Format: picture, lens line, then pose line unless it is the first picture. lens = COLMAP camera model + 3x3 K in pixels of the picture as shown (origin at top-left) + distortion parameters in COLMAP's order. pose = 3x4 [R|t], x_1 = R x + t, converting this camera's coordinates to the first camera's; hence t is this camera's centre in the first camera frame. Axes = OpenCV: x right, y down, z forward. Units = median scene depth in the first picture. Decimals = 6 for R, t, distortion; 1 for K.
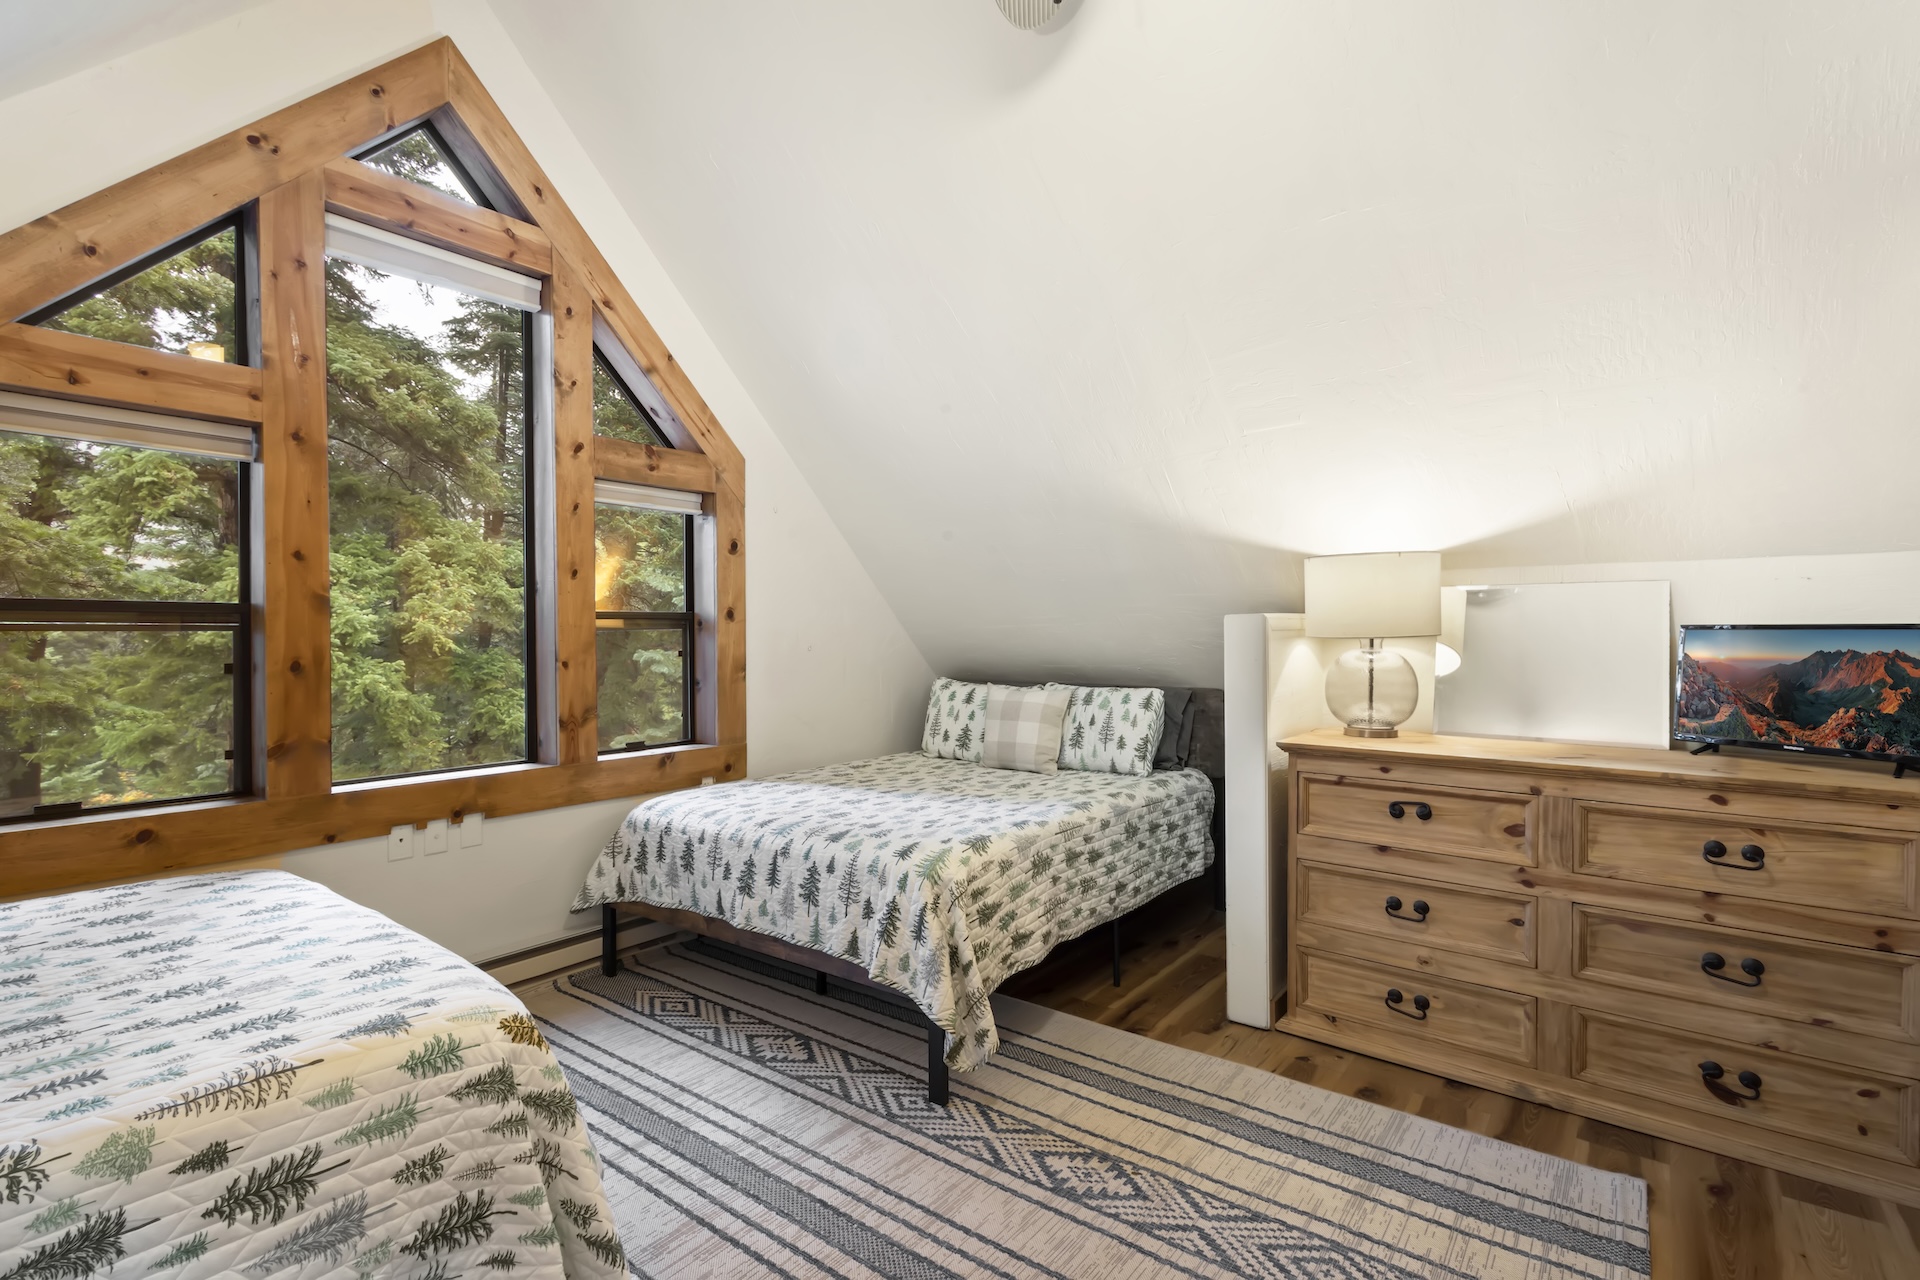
lens RADIAL K [[907.6, 0, 967.3], [0, 907.6, 634.9], [0, 0, 1]] dist [0.003218, -0.000742]
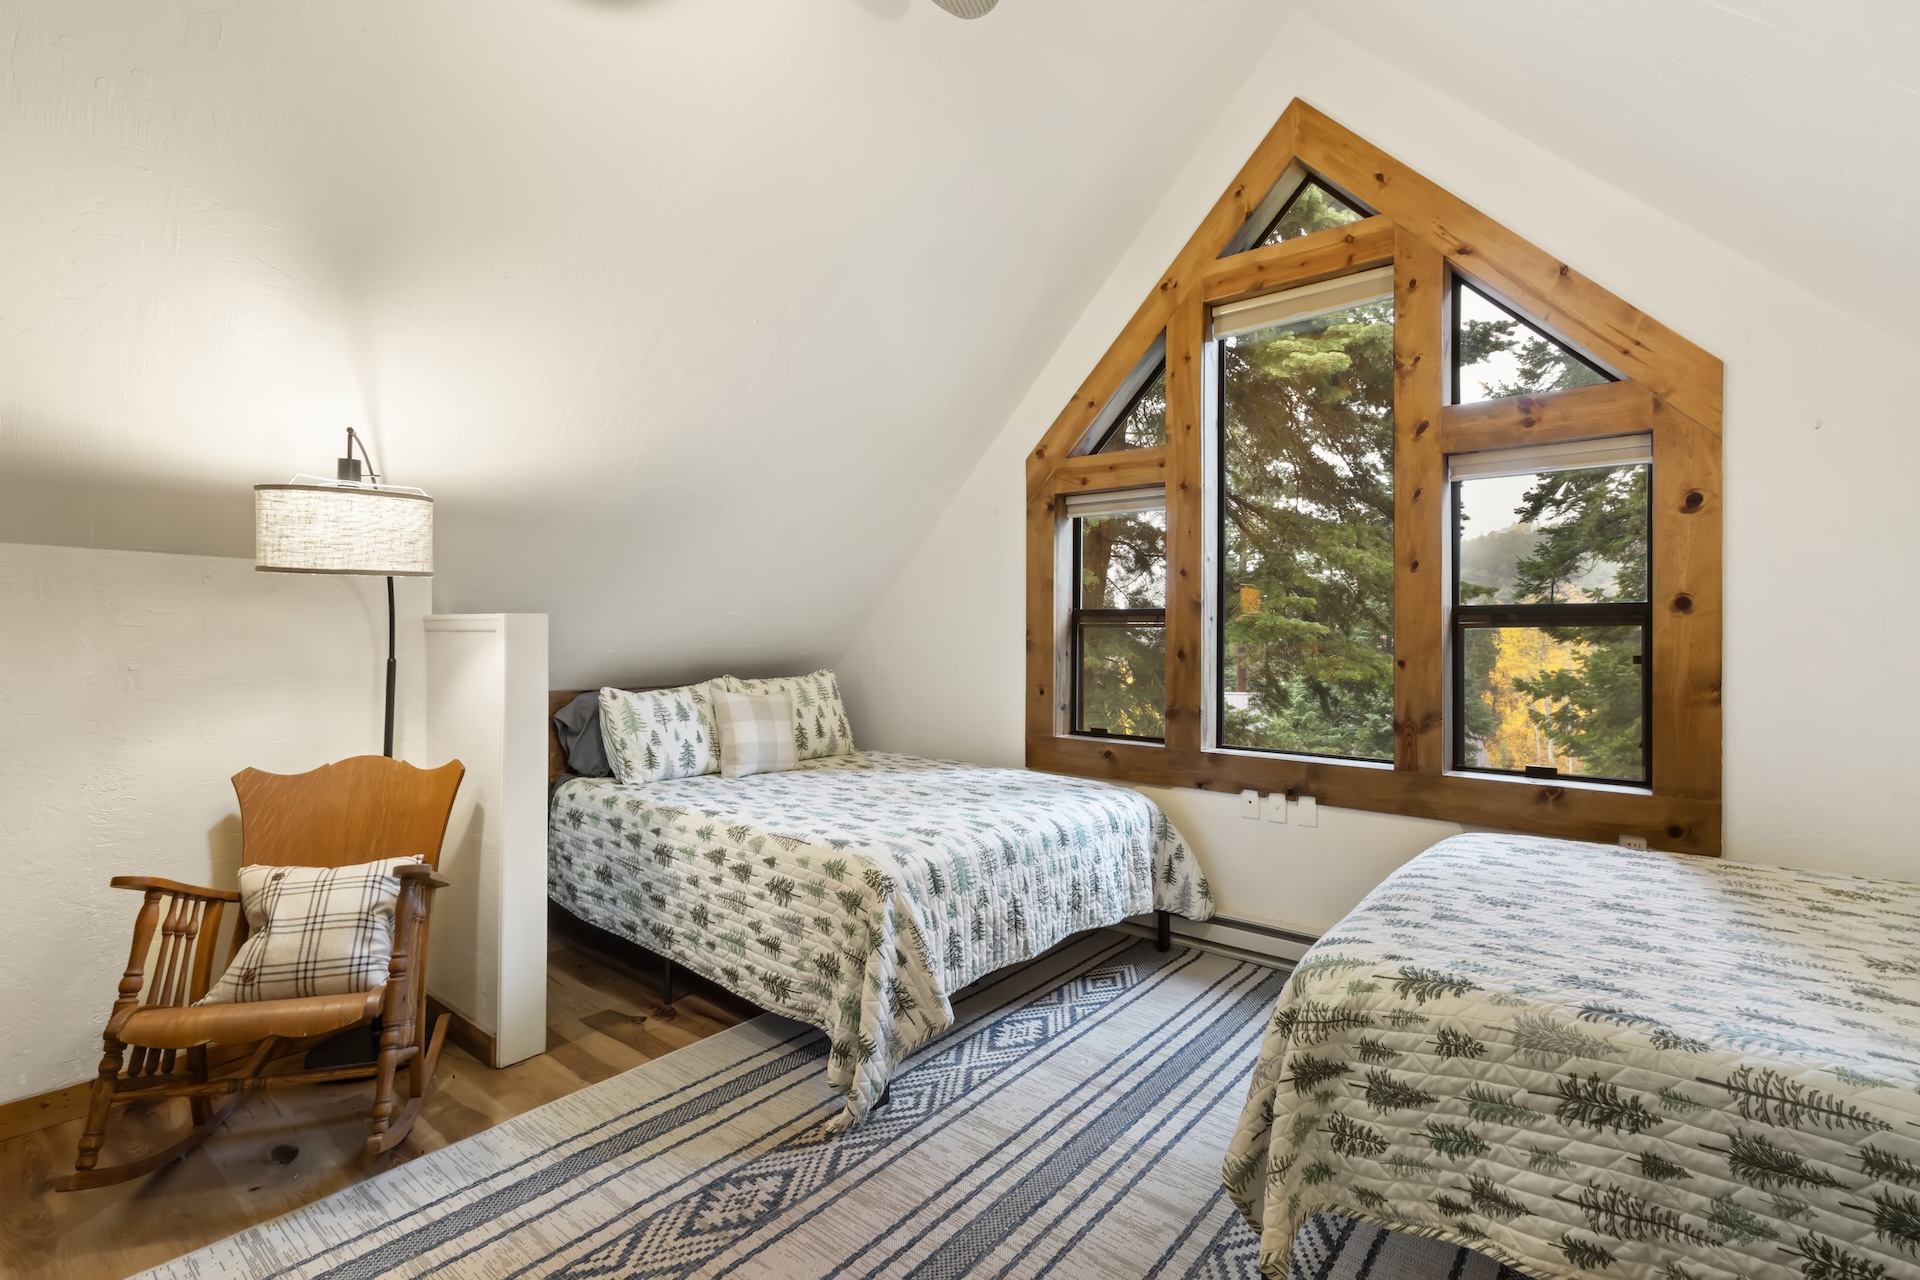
lens RADIAL K [[896.0, 0, 954.8], [0, 896.0, 627.0], [0, 0, 1]] dist [0.007956, -0.000353]
pose [[-0.054727, -0.000429, -0.998501, 0.586737], [-0.004706, 0.999989, -0.000172, -0.003412], [0.998490, 0.004690, -0.054728, 0.679647]]
